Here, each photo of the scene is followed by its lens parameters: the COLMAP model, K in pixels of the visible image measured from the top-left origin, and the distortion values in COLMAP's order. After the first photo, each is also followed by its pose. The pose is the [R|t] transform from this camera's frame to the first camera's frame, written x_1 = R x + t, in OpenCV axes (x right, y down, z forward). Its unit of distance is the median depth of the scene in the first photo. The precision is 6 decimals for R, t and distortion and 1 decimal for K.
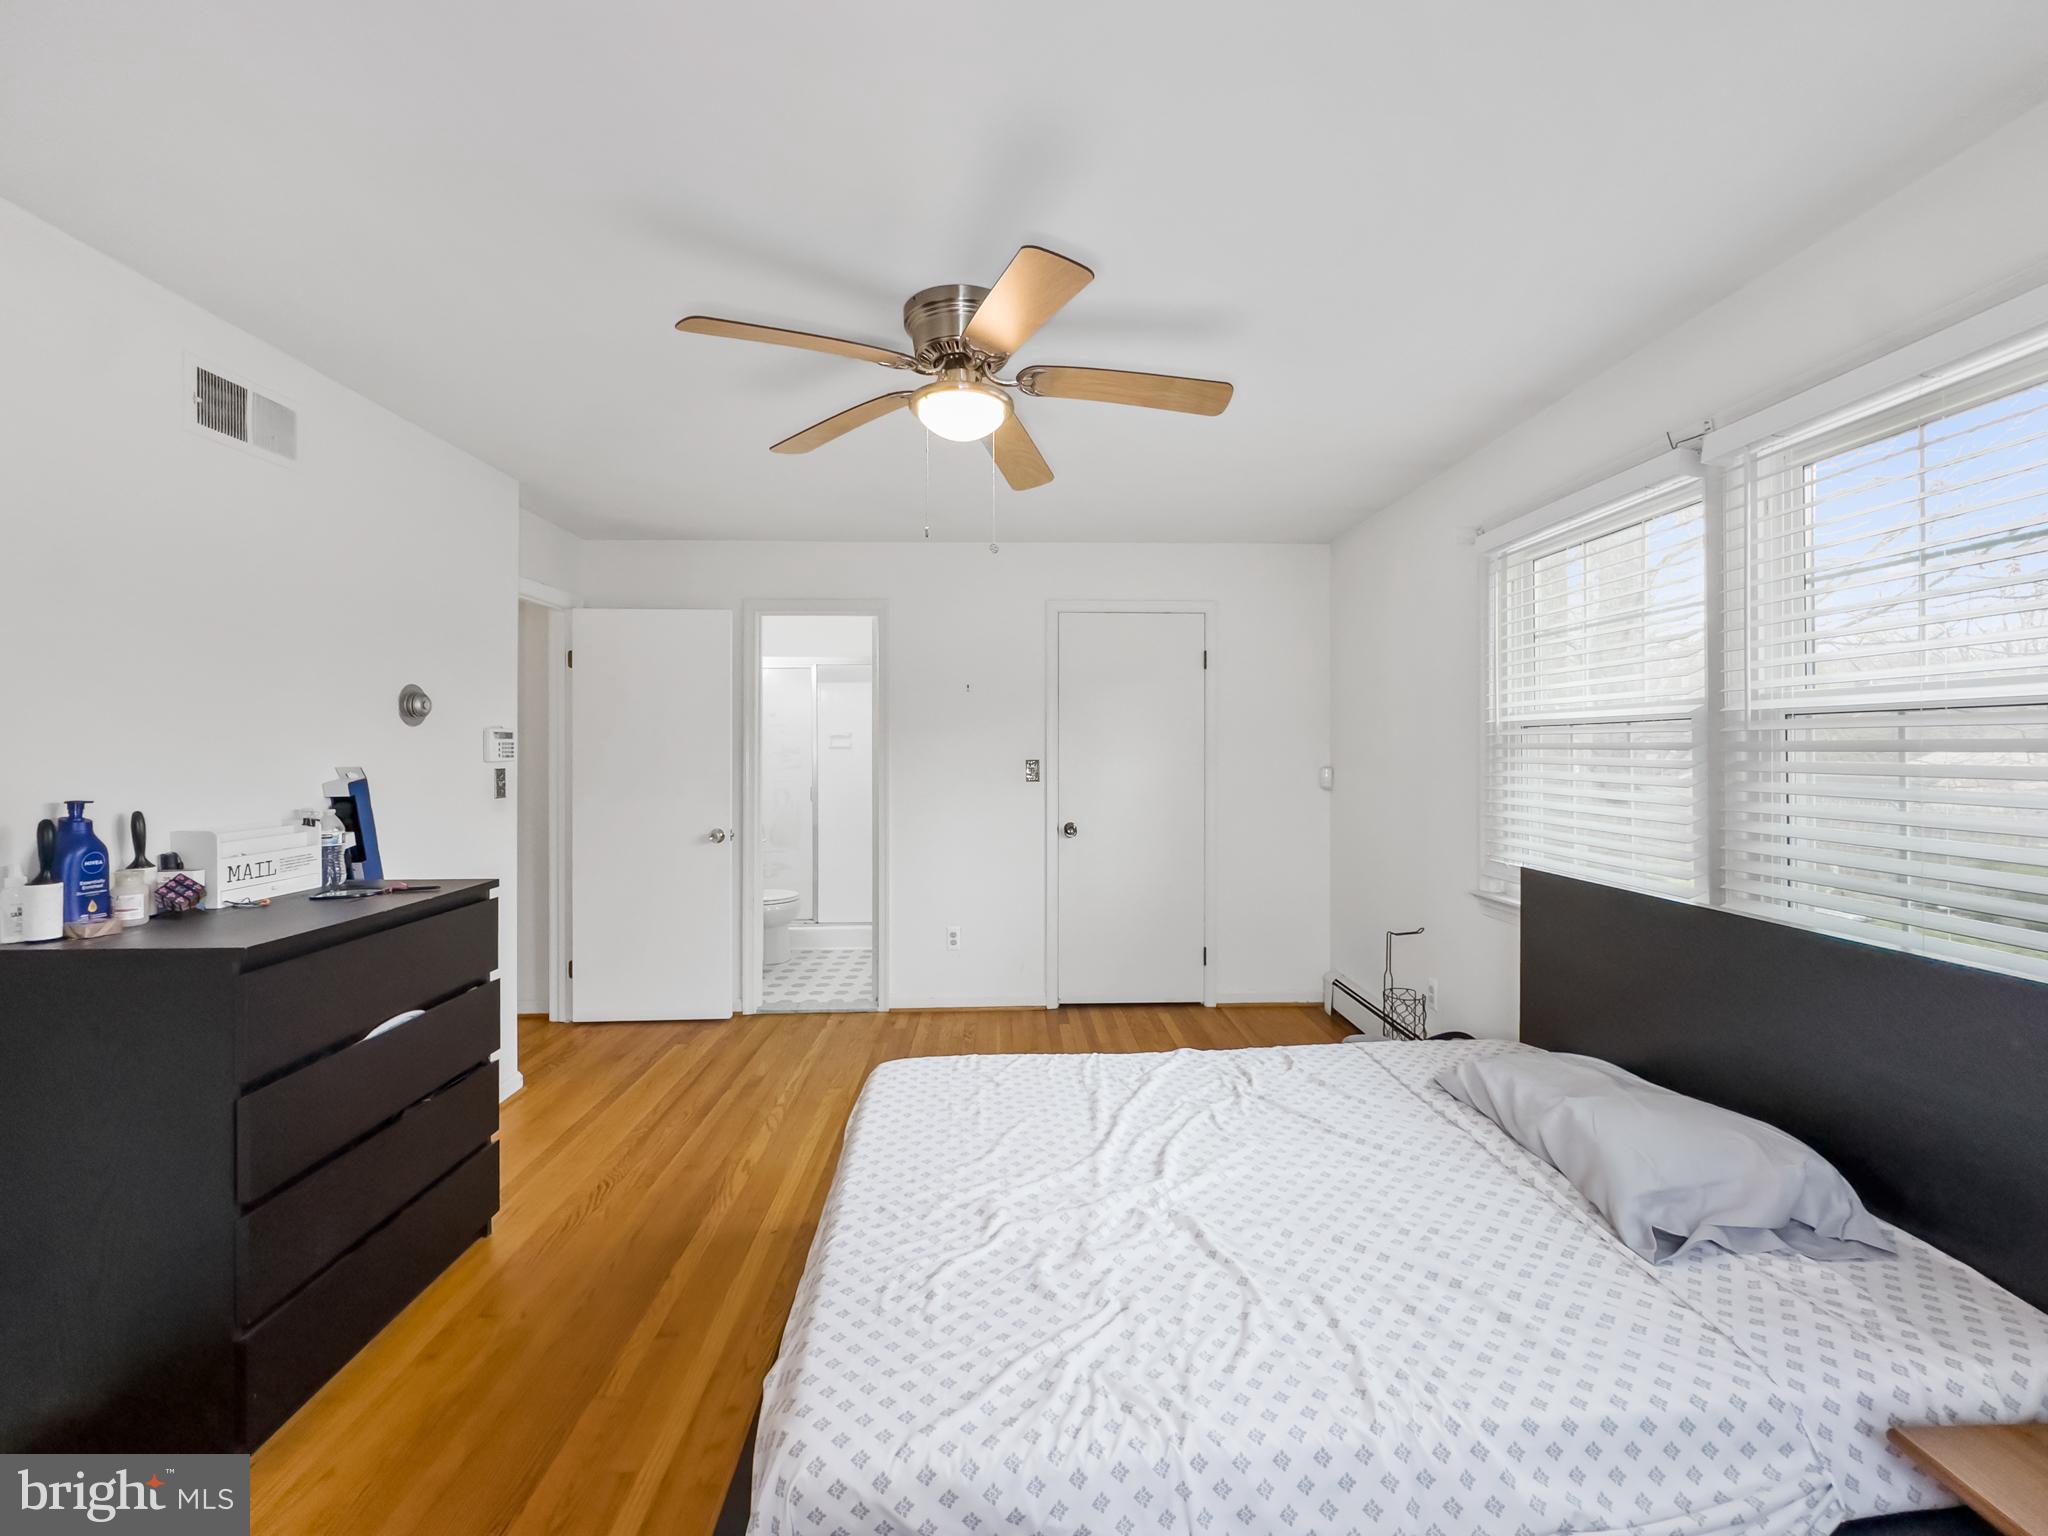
lens RADIAL K [[842.1, 0, 1032.9], [0, 842.1, 740.3], [0, 0, 1]] dist [-0.005380, -0.000256]
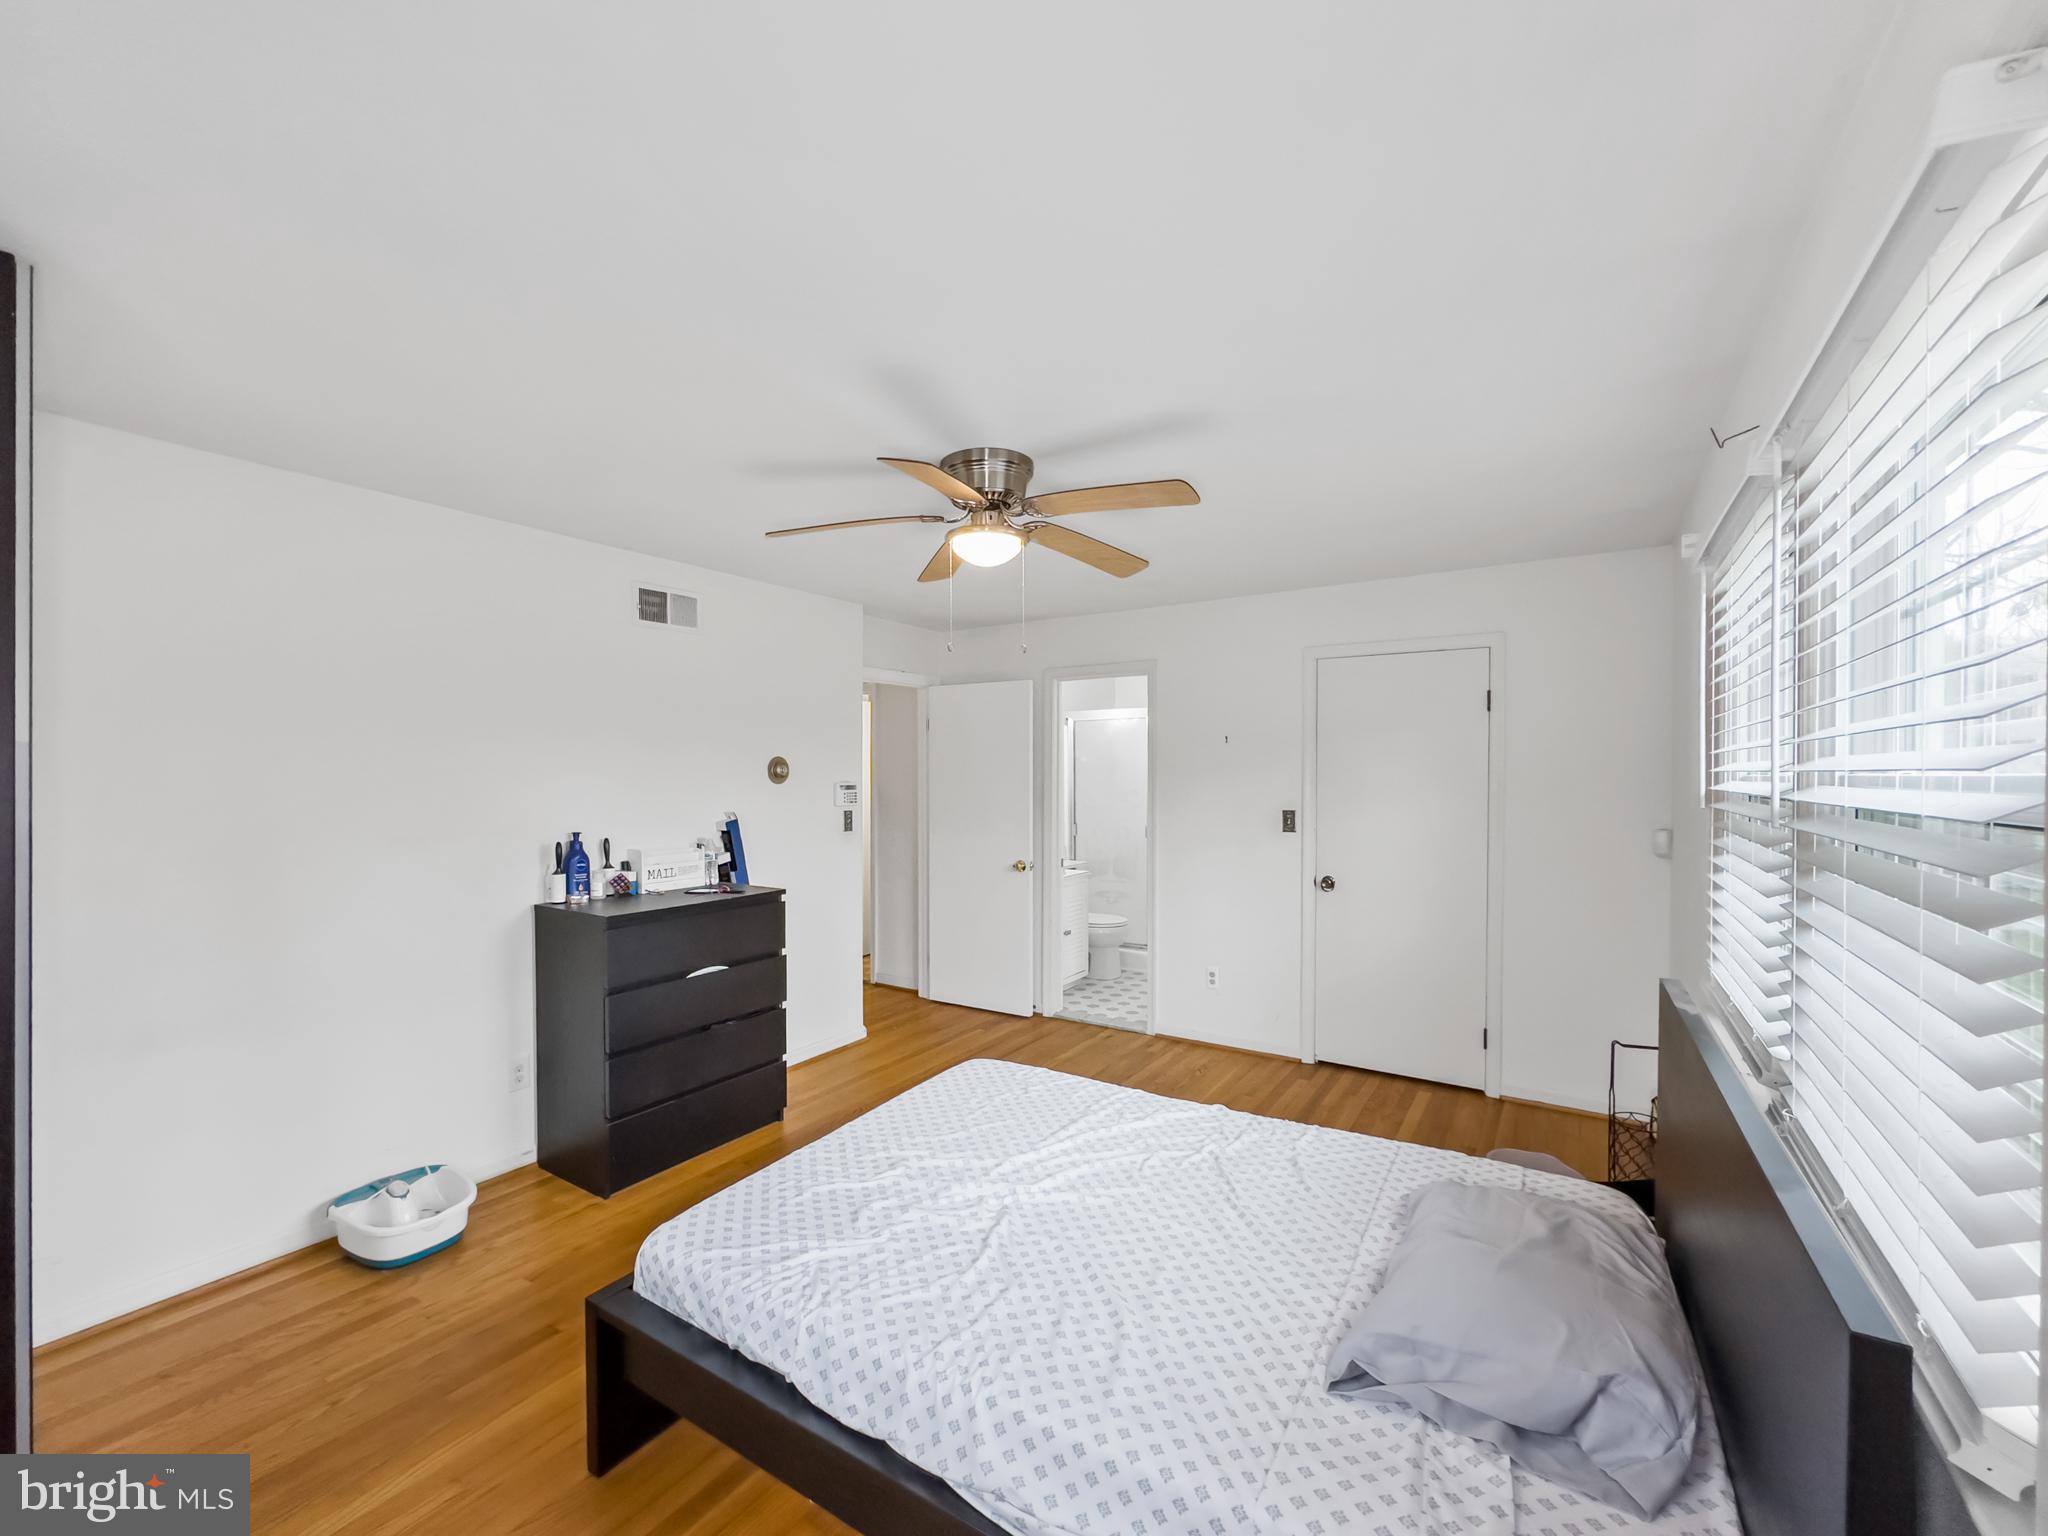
lens RADIAL K [[842.1, 0, 1022.7], [0, 842.1, 775.1], [0, 0, 1]] dist [-0.005380, -0.000256]
pose [[0.814619, 0.003685, -0.579985, 0.675669], [0.002919, 0.999941, 0.010453, -0.062935], [0.579989, -0.010208, 0.814560, 0.013226]]
